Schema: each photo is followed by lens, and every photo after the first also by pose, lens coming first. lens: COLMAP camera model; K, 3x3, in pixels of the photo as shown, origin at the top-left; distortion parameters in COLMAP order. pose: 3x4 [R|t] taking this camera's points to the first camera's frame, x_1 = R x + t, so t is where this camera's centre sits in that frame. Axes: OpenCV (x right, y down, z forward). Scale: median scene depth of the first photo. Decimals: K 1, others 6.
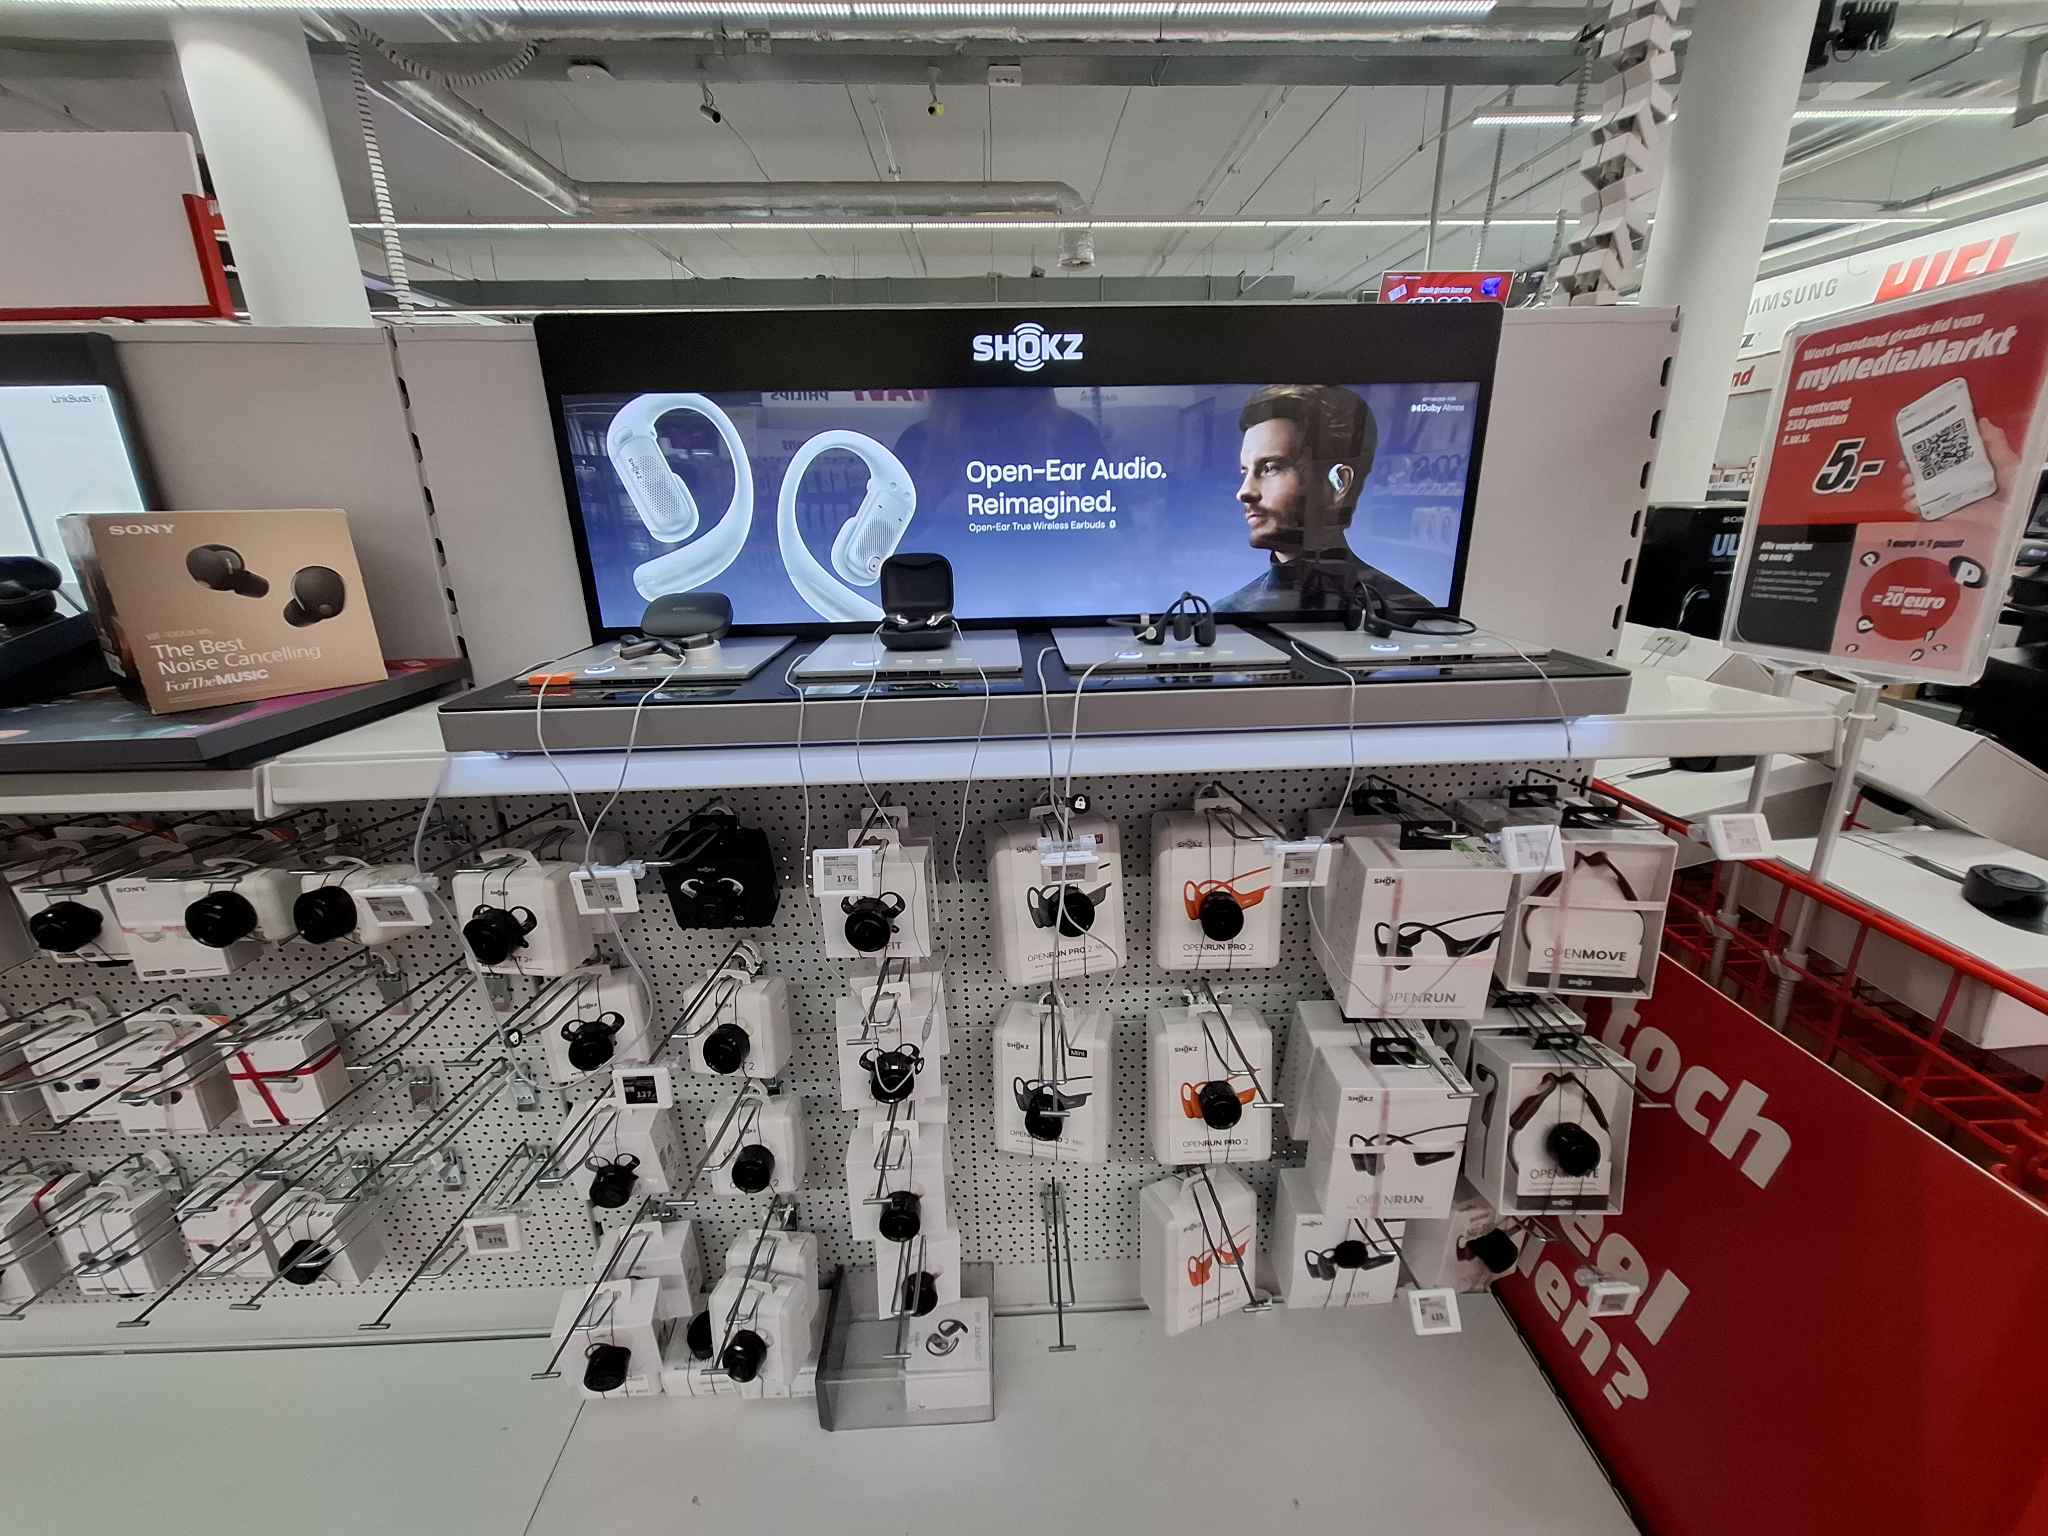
lens RADIAL K [[814.1, 0, 1012.7], [0, 814.1, 745.4], [0, 0, 1]] dist [-0.005605, 0.001581]
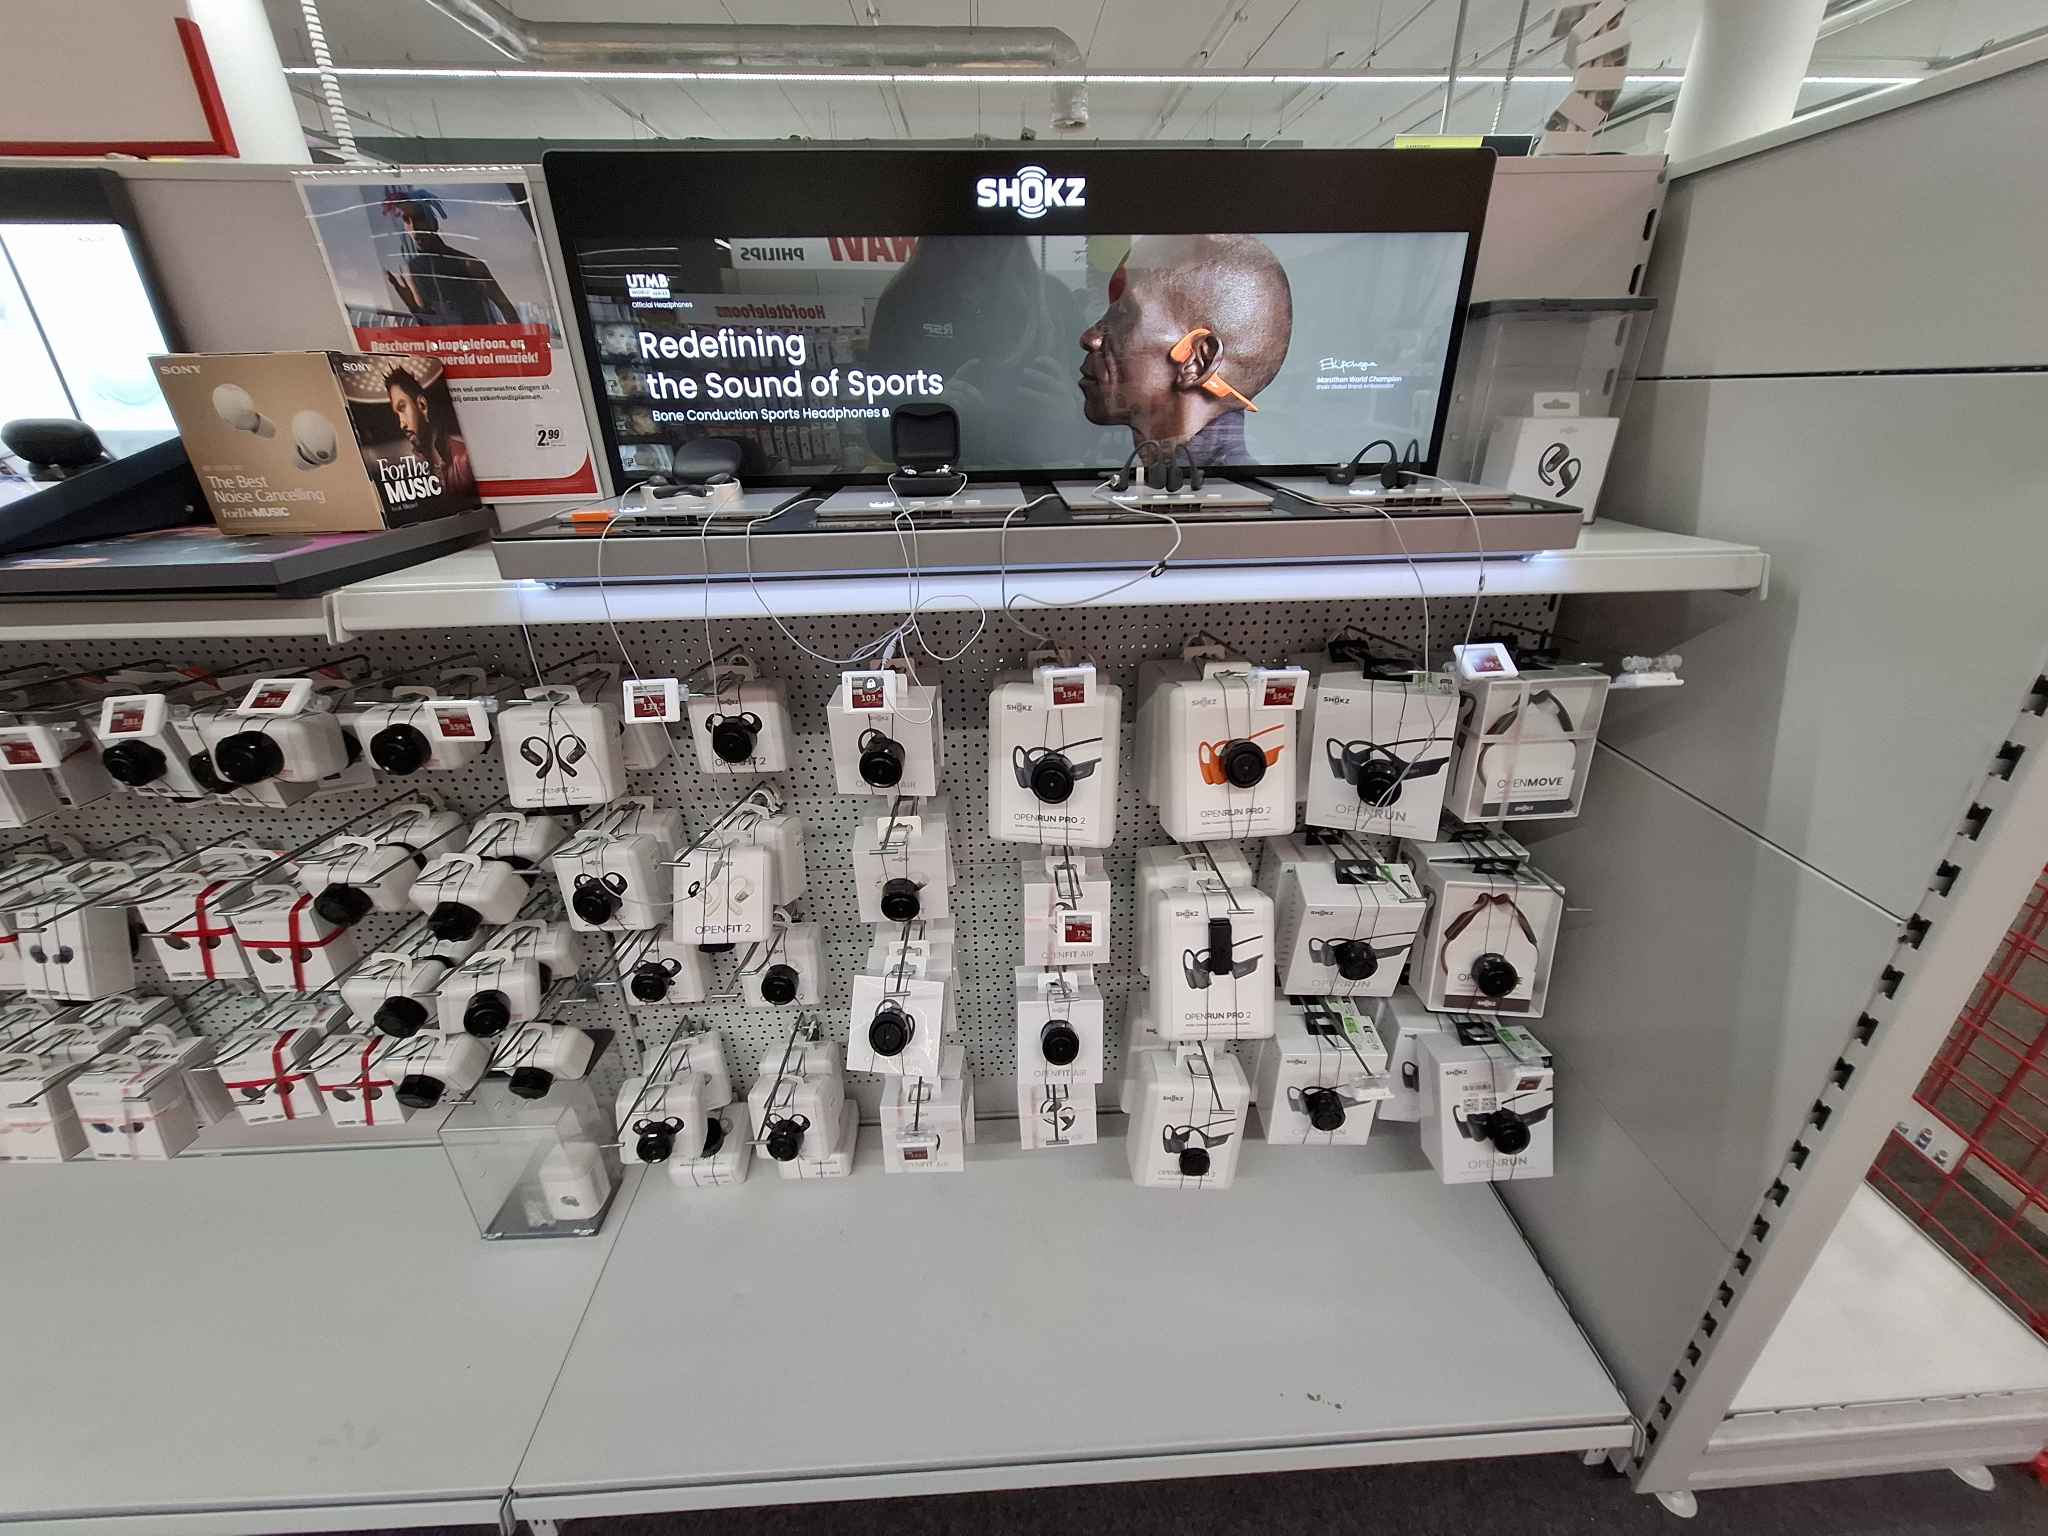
lens RADIAL K [[814.1, 0, 1013.8], [0, 814.1, 747.4], [0, 0, 1]] dist [-0.005605, 0.001581]
pose [[0.999890, -0.002781, 0.014570, -0.016927], [0.001042, 0.993008, 0.118040, 0.069506], [-0.014796, -0.118012, 0.992902, -0.079890]]
